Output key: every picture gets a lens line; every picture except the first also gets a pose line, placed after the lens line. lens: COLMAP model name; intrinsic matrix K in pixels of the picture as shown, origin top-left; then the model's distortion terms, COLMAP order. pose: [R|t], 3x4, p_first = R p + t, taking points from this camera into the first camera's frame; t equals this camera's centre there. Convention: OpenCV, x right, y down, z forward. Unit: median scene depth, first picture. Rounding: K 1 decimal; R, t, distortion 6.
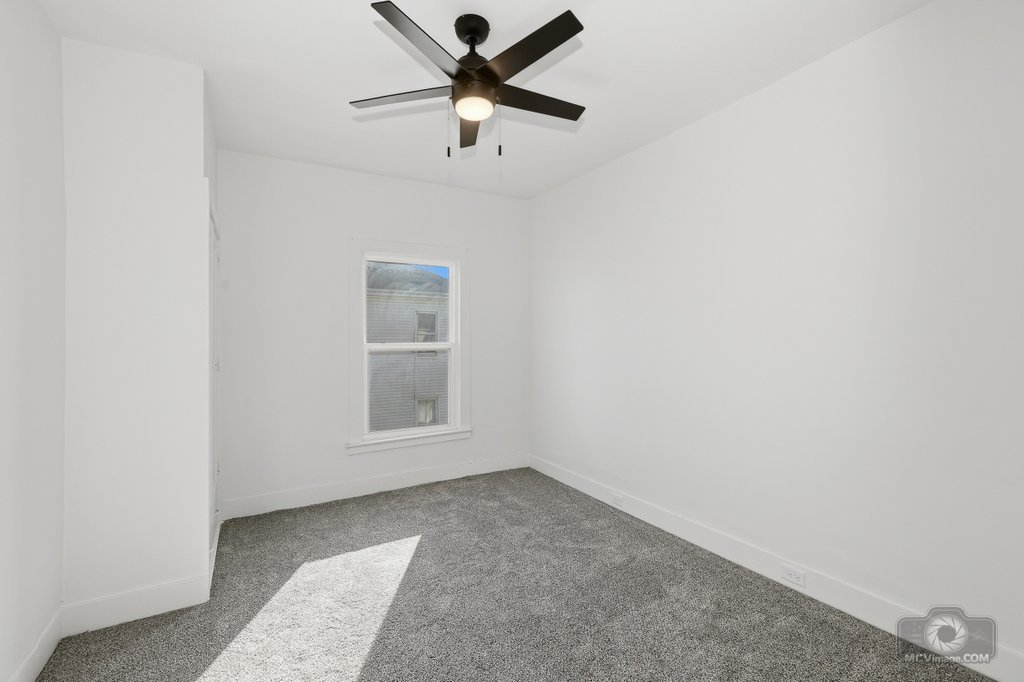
lens RADIAL K [[463.5, 0, 508.0], [0, 463.5, 332.3], [0, 0, 1]] dist [-0.001900, 0.002175]
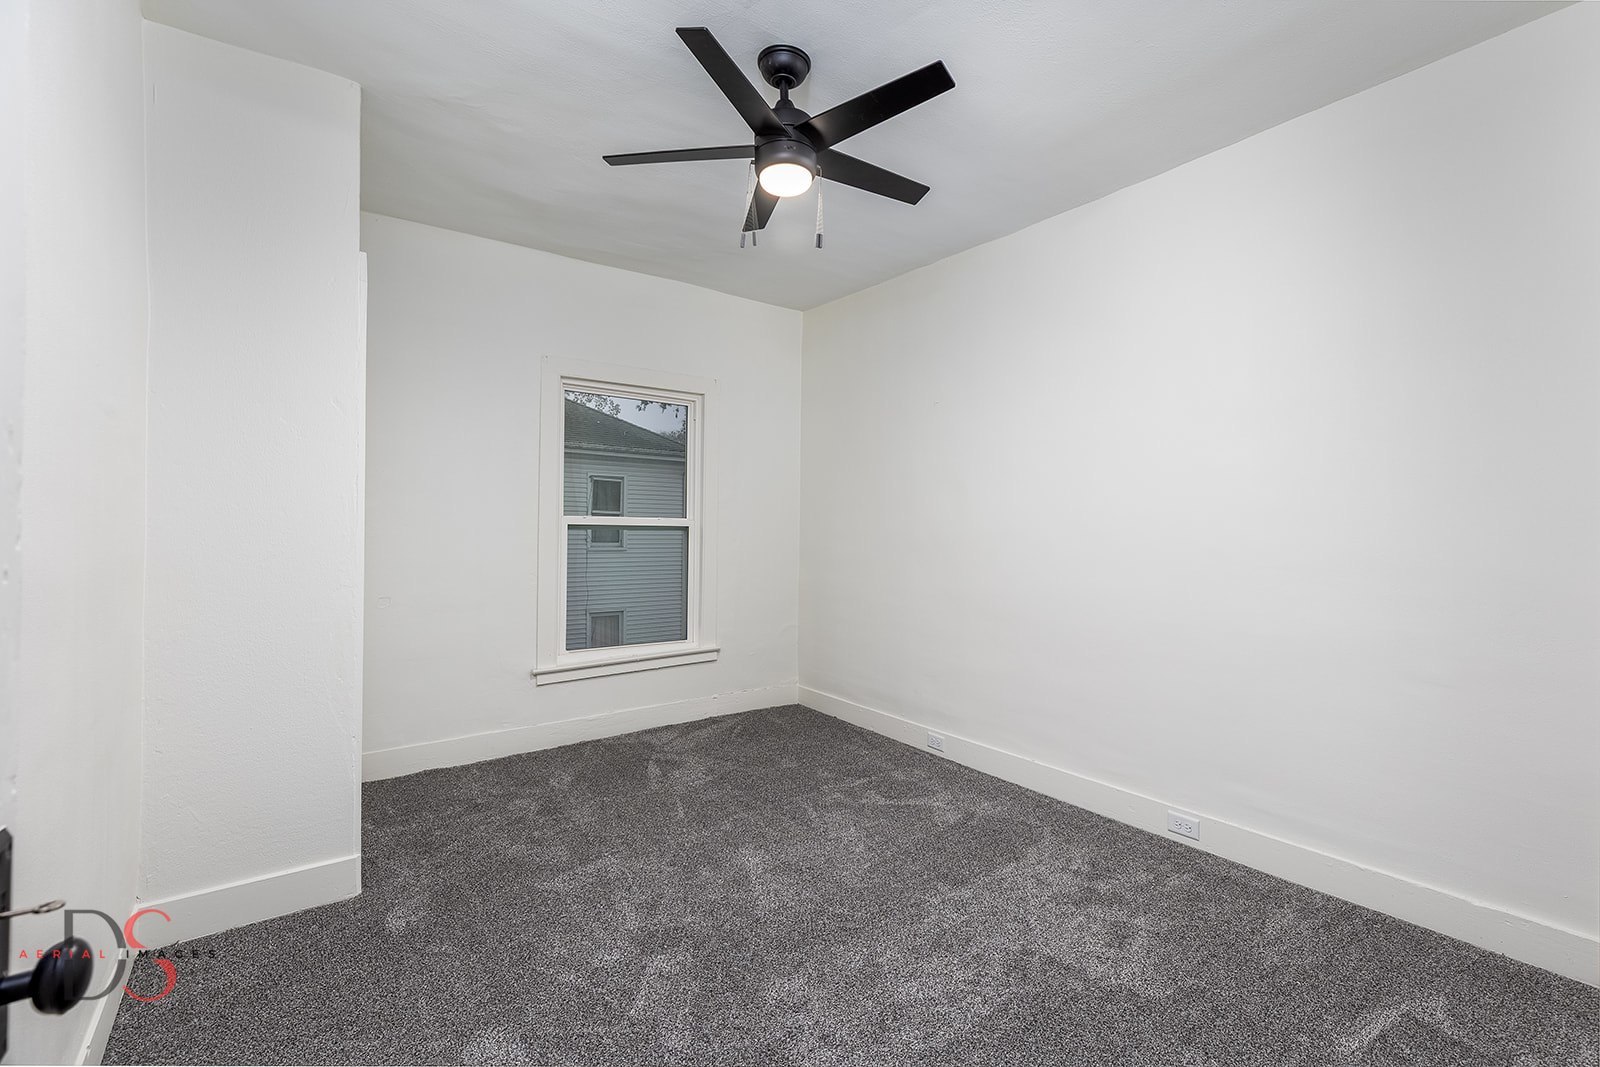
lens RADIAL K [[719.8, 0, 802.9], [0, 719.8, 521.0], [0, 0, 1]] dist [0.008045, -0.002349]
pose [[0.993268, 0.015103, 0.114848, -0.142173], [-0.015988, 0.999849, 0.006783, 0.028905], [-0.114728, -0.008573, 0.993360, -0.093611]]
